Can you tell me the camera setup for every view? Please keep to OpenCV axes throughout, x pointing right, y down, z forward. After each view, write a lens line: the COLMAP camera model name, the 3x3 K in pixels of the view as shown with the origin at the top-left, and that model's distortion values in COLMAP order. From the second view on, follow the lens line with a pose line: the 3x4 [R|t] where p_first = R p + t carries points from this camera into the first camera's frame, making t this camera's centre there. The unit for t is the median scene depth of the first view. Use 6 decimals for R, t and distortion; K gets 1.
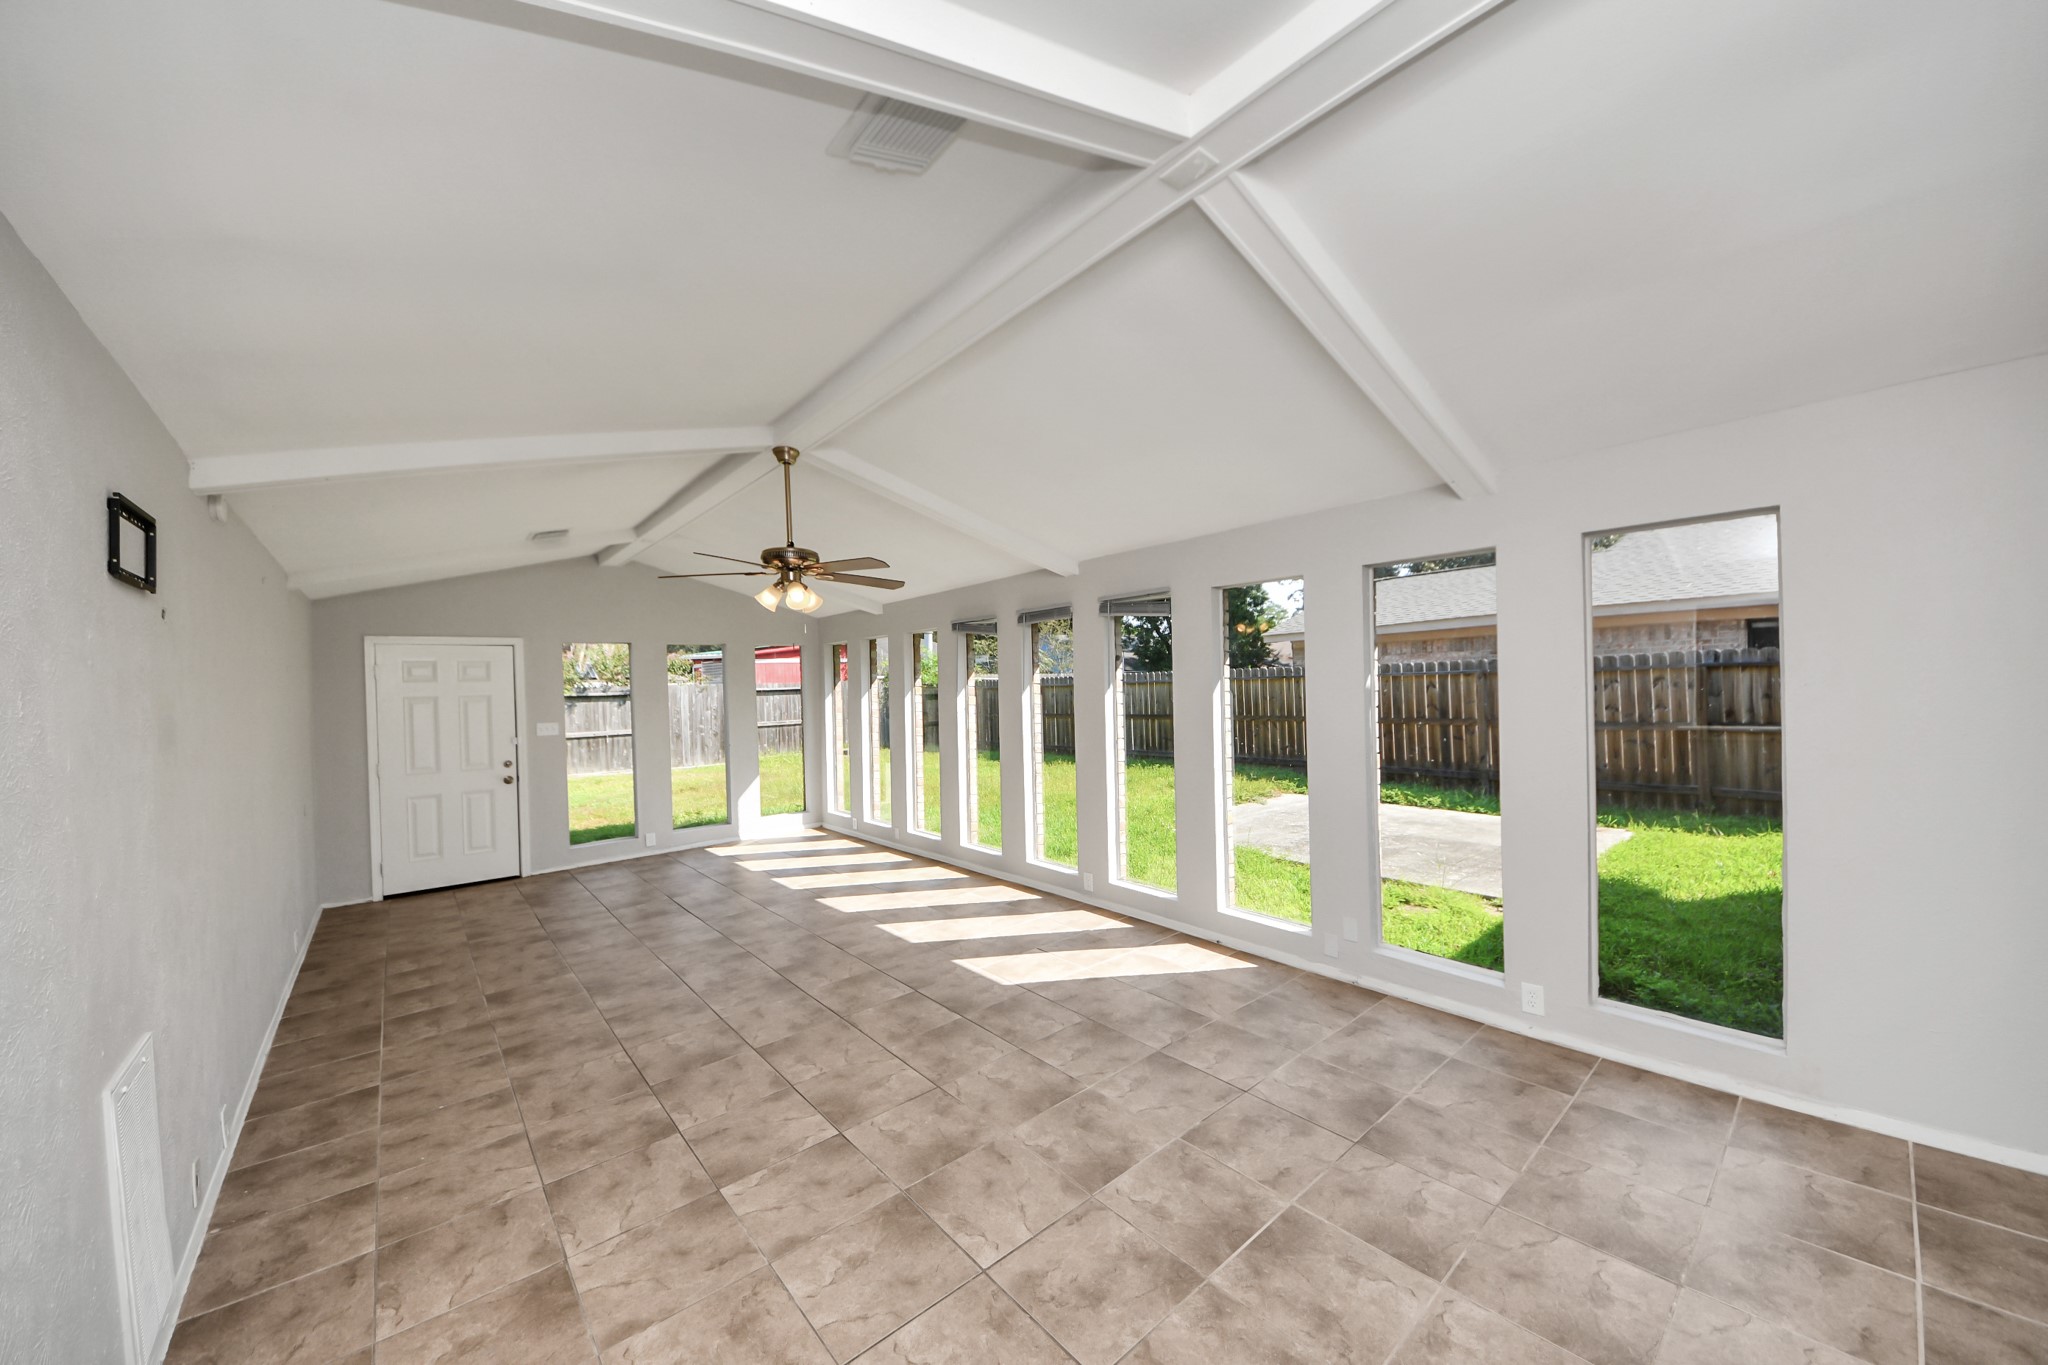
lens RADIAL K [[728.4, 0, 1023.3], [0, 728.4, 689.8], [0, 0, 1]] dist [0.045891, -0.028322]
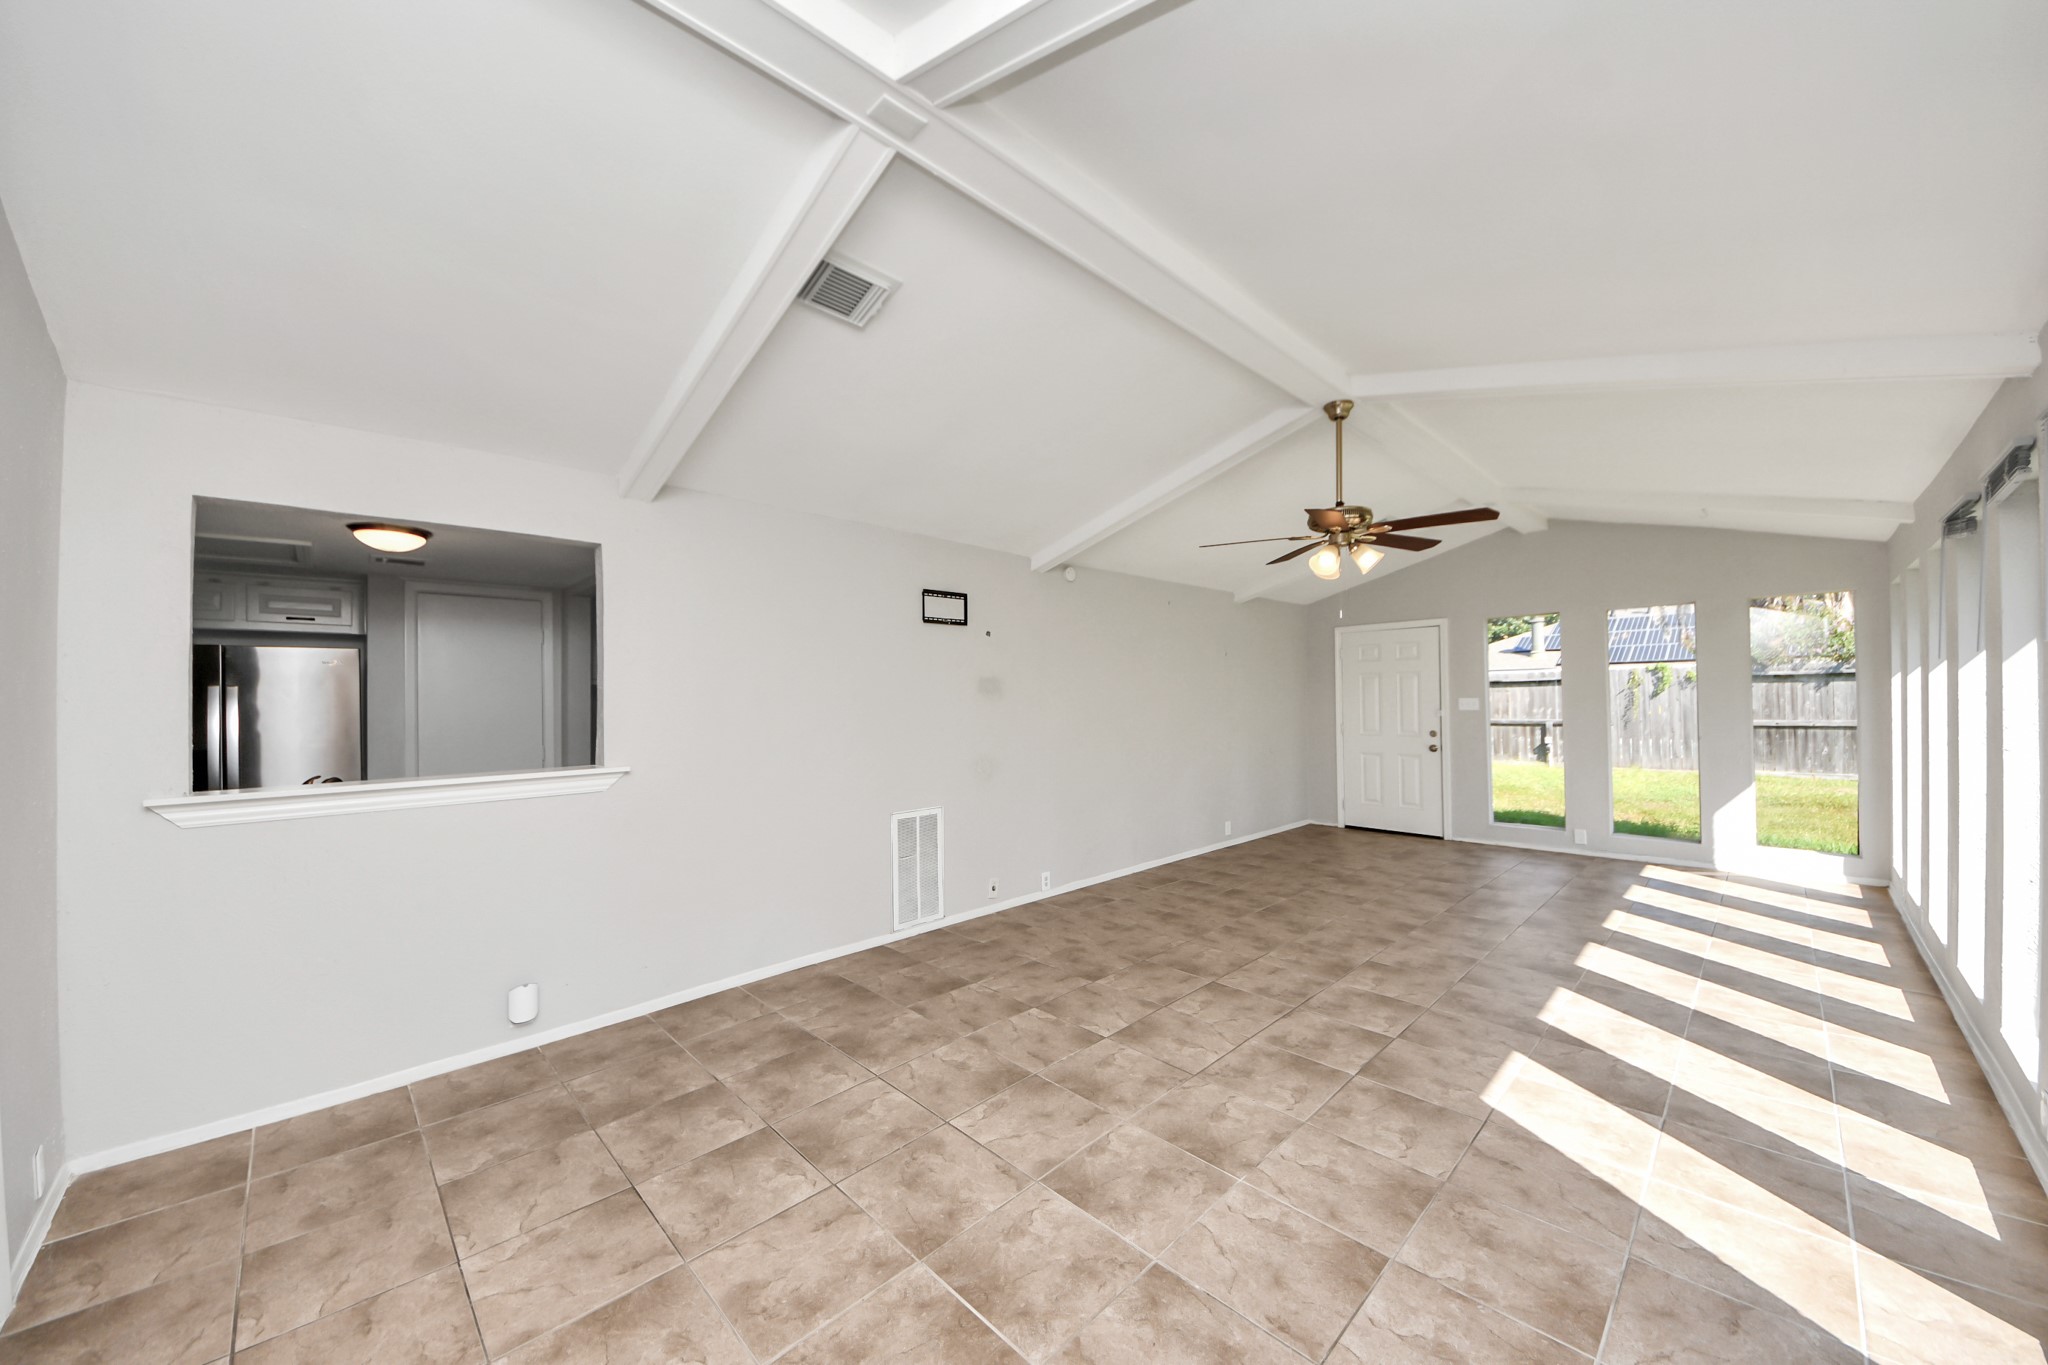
lens RADIAL K [[728.4, 0, 1023.3], [0, 728.4, 689.8], [0, 0, 1]] dist [0.045891, -0.028322]
pose [[0.058417, 0.017717, -0.998135, 0.633058], [0.005538, 0.999821, 0.018071, 0.020211], [0.998277, -0.006583, 0.058309, 0.570806]]
